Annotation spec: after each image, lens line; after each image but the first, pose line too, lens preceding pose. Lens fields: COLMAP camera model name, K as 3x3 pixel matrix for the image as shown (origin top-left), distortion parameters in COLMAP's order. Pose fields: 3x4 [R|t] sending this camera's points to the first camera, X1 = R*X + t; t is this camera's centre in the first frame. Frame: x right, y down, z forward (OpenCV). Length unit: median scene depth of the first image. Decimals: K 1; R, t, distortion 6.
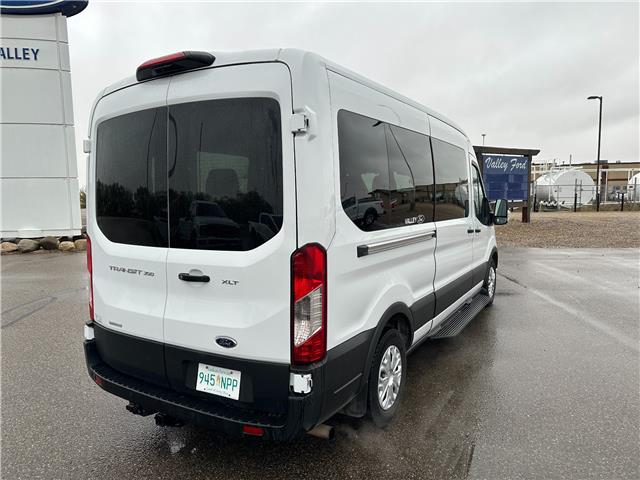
lens RADIAL K [[471.5, 0, 320.0], [0, 471.5, 240.0], [0, 0, 1]] dist [0.032363, -0.002544]
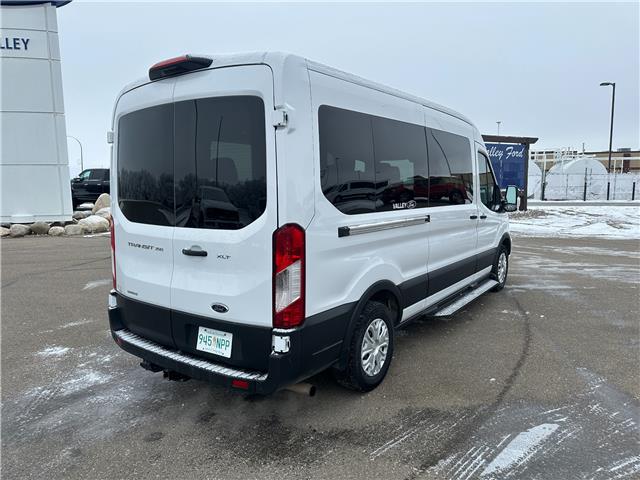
lens RADIAL K [[471.5, 0, 320.0], [0, 471.5, 240.0], [0, 0, 1]] dist [0.032363, -0.002544]
pose [[0.996830, 0.013197, -0.078455, 0.127321], [-0.011099, 0.999570, 0.027123, 0.013951], [0.078780, -0.026167, 0.996549, -0.124592]]
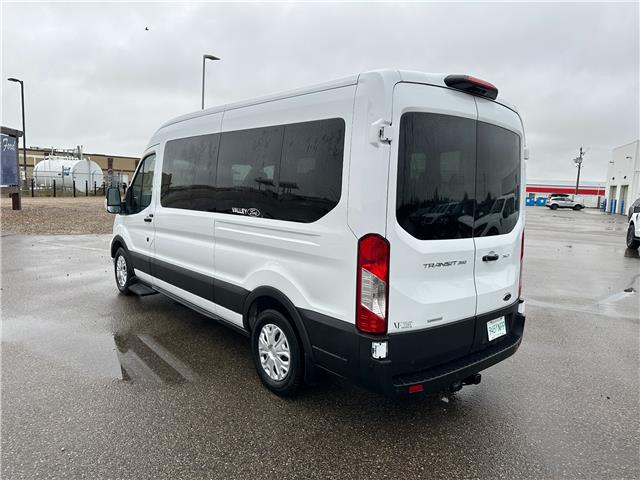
lens RADIAL K [[471.5, 0, 320.0], [0, 471.5, 240.0], [0, 0, 1]] dist [0.032363, -0.002544]
pose [[0.303175, -0.084295, 0.949199, -1.638715], [0.052160, 0.996055, 0.071796, -0.087629], [-0.951506, 0.027743, 0.306376, 1.032111]]
